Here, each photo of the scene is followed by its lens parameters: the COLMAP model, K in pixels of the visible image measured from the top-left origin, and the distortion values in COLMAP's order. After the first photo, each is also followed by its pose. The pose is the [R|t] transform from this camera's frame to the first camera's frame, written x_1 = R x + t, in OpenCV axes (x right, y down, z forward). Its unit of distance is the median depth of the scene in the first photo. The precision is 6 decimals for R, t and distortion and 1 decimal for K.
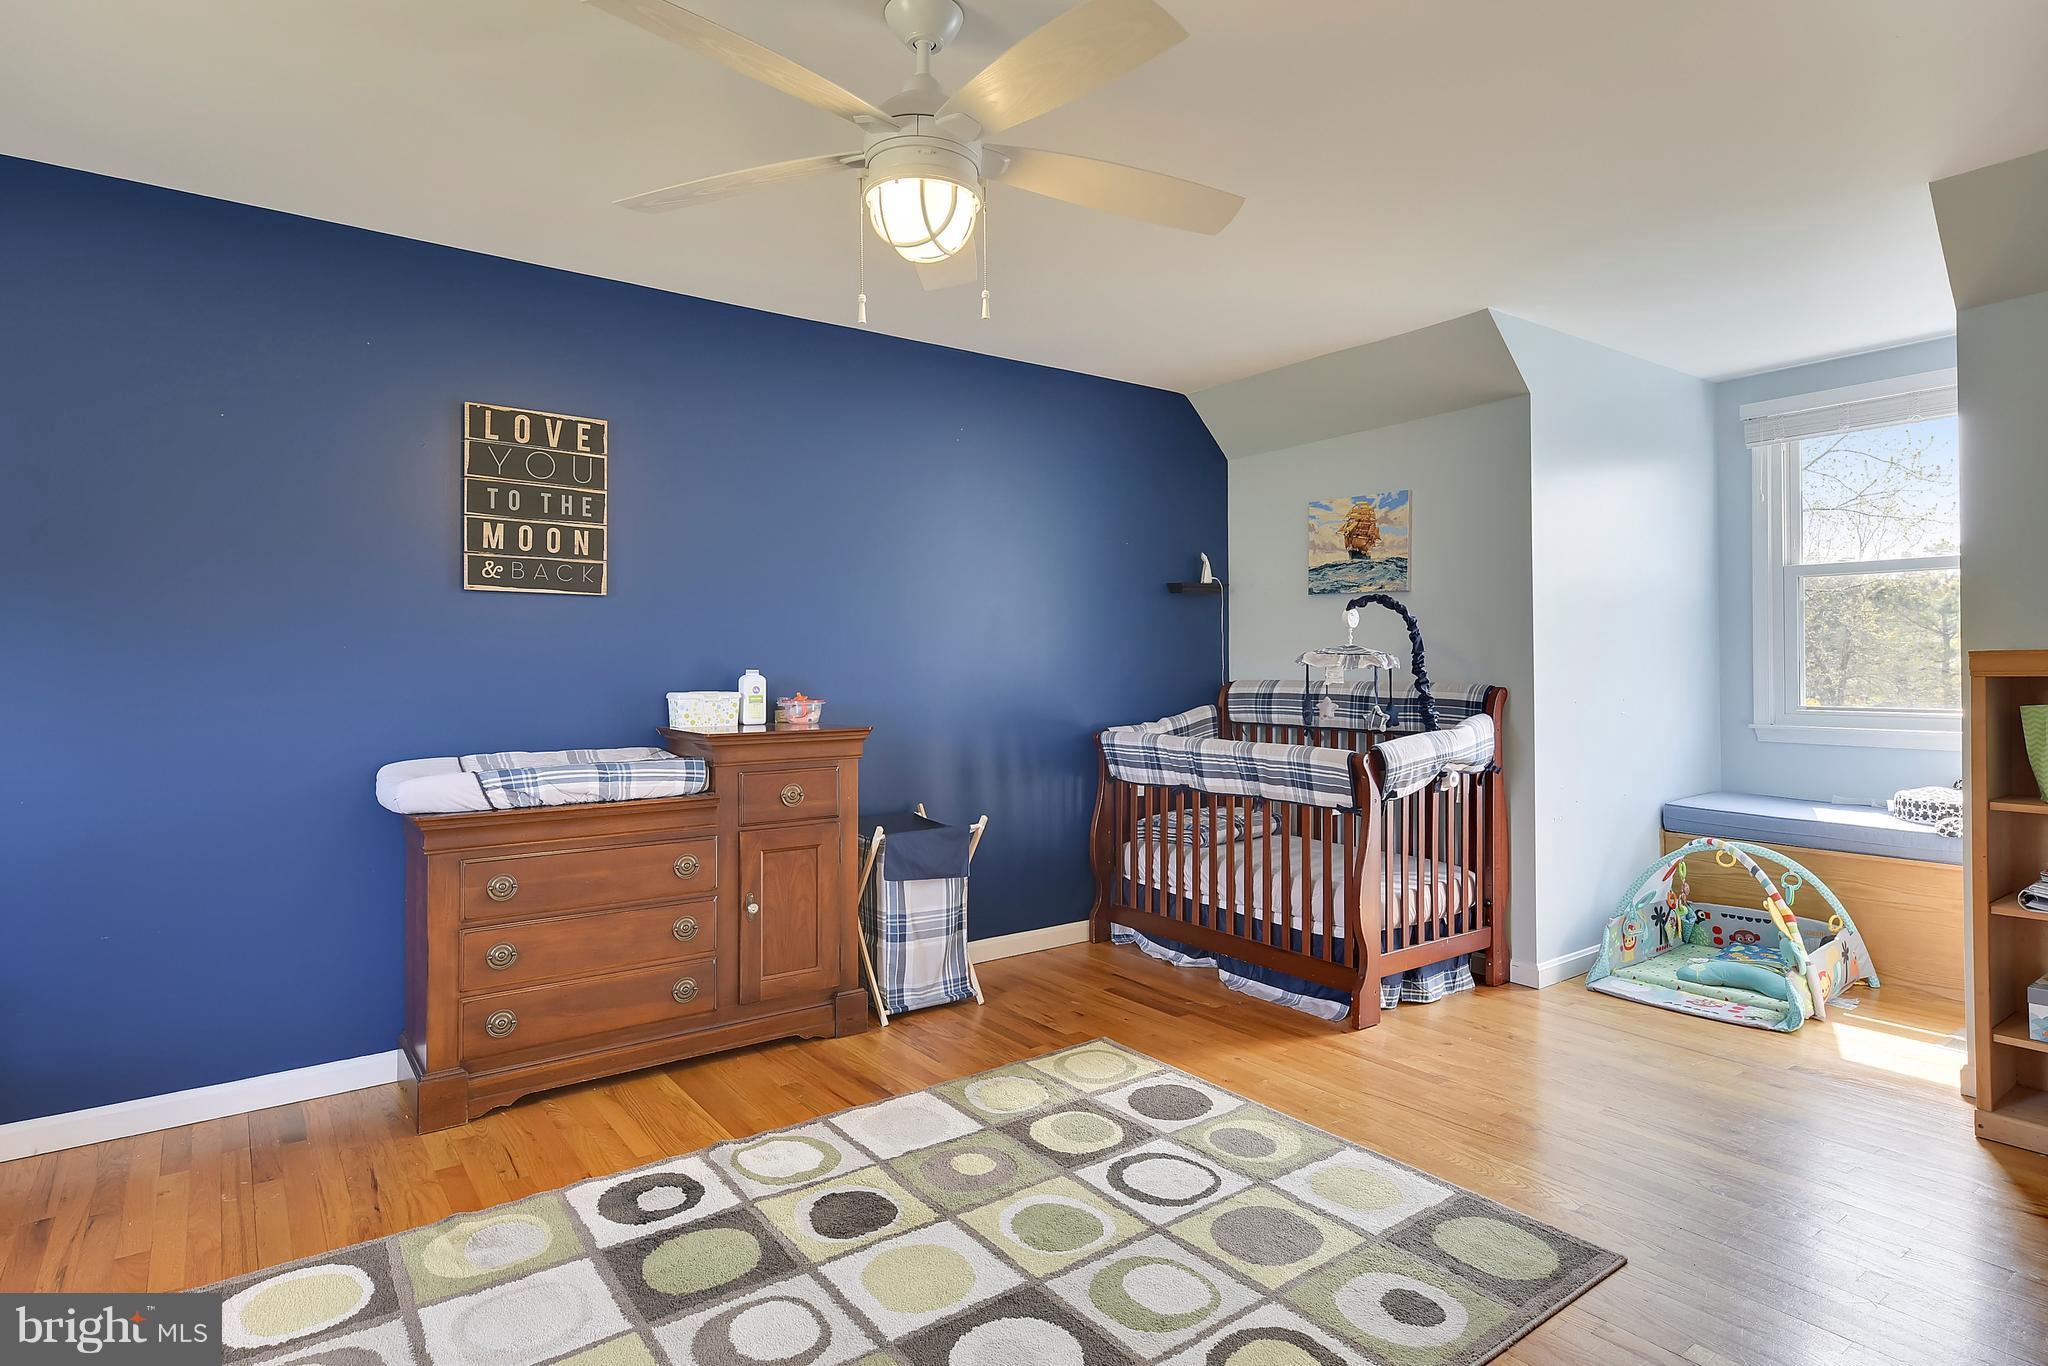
lens RADIAL K [[996.1, 0, 1057.8], [0, 996.1, 663.5], [0, 0, 1]] dist [0.004393, 0.000763]
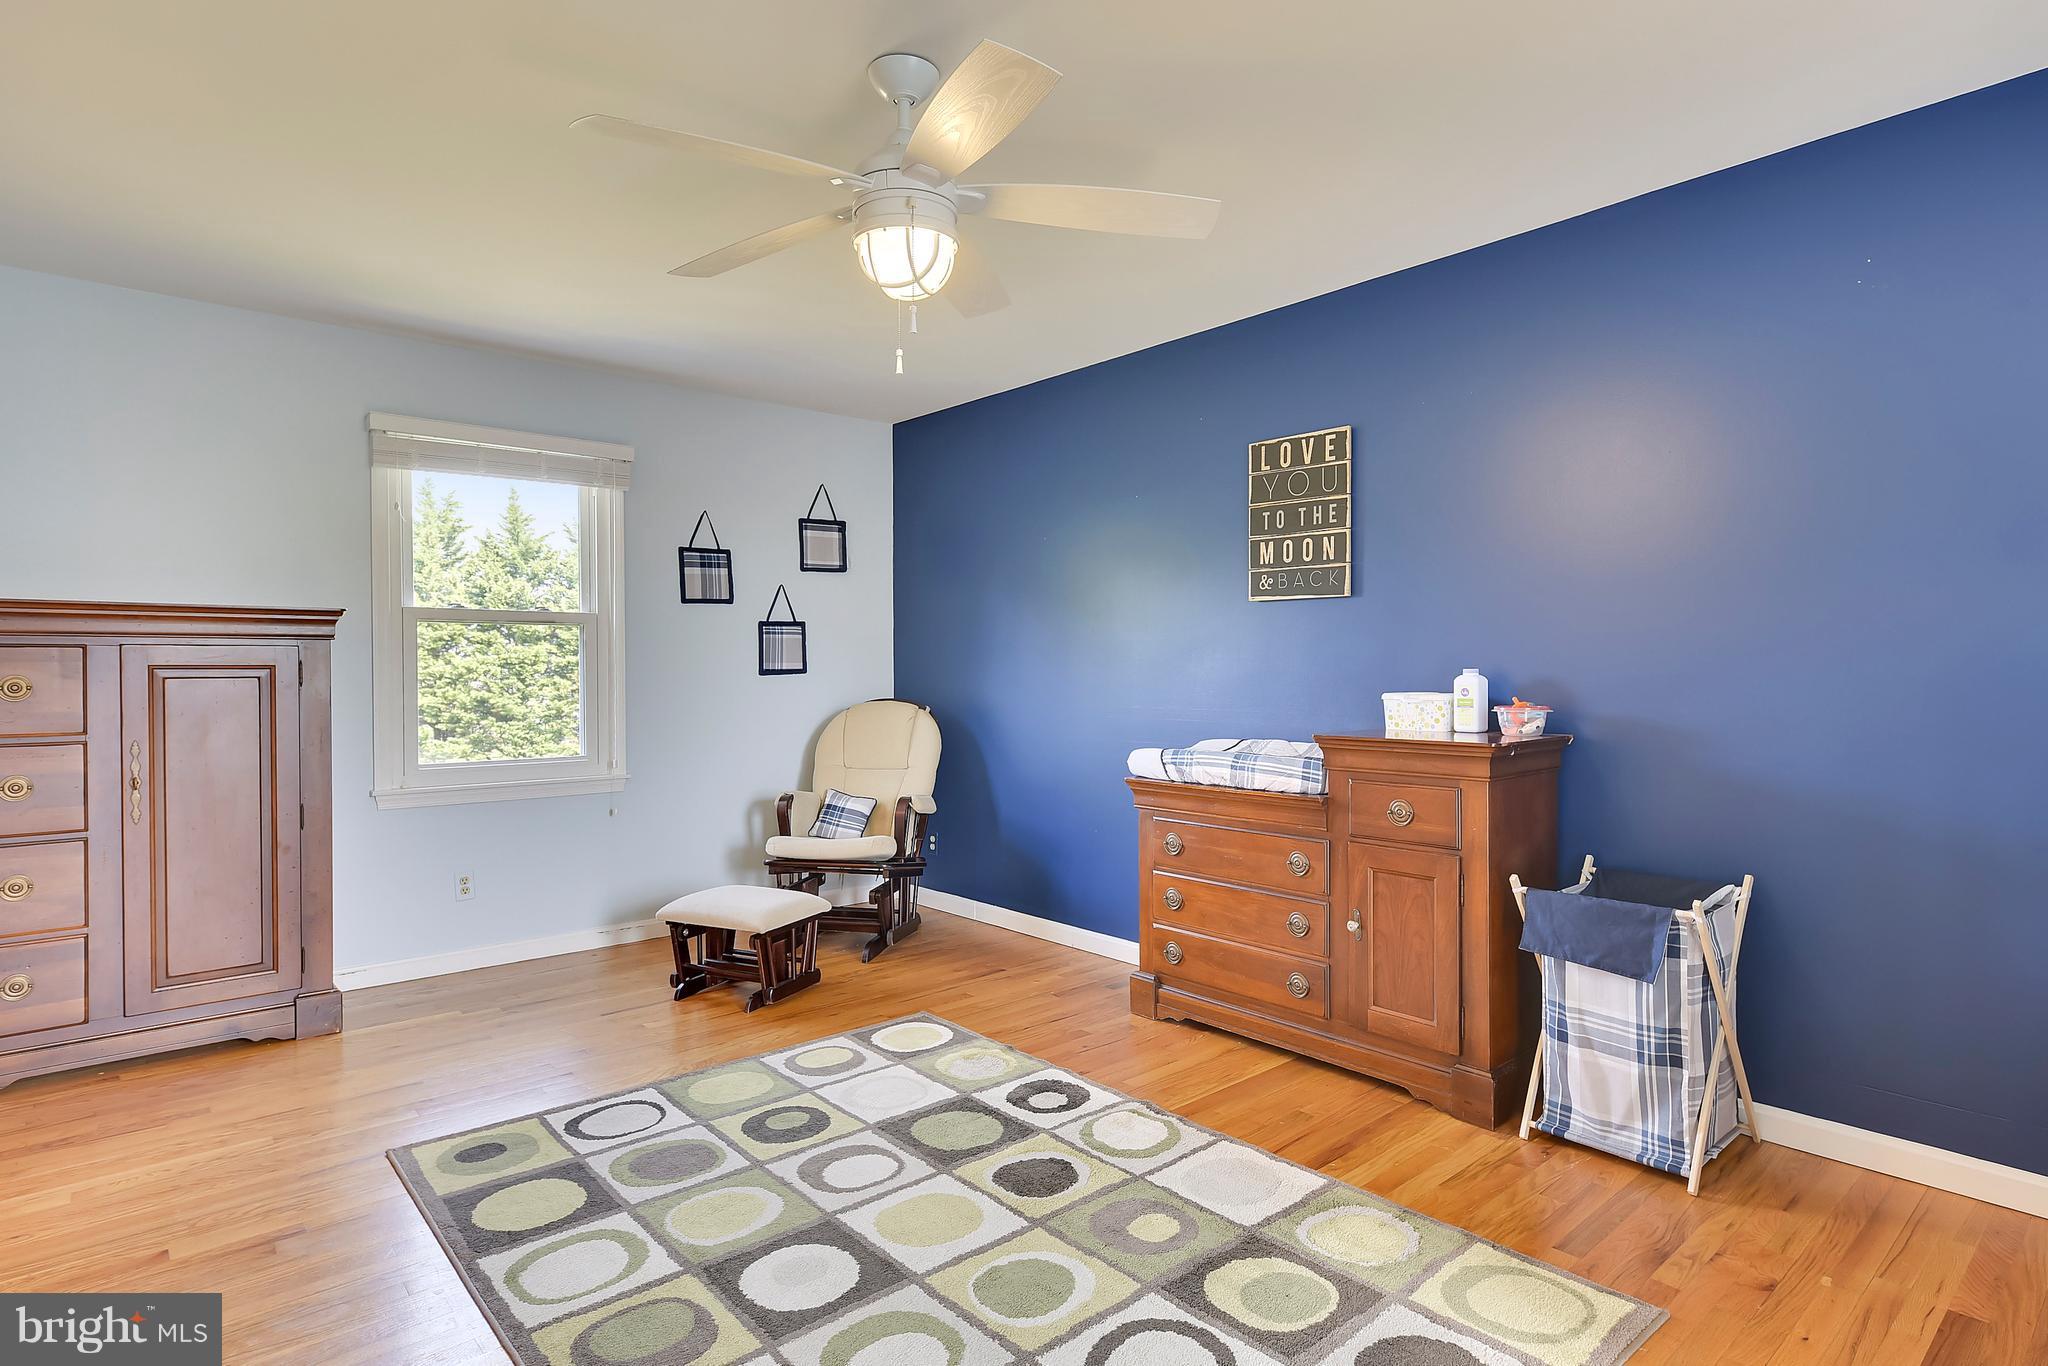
lens RADIAL K [[1044.8, 0, 1064.5], [0, 1044.8, 681.7], [0, 0, 1]] dist [0.008744, 0.000775]
pose [[0.138589, 0.017142, -0.990202, 0.626000], [0.007234, 0.999806, 0.018320, -0.001817], [0.990324, -0.009702, 0.138438, 0.607385]]
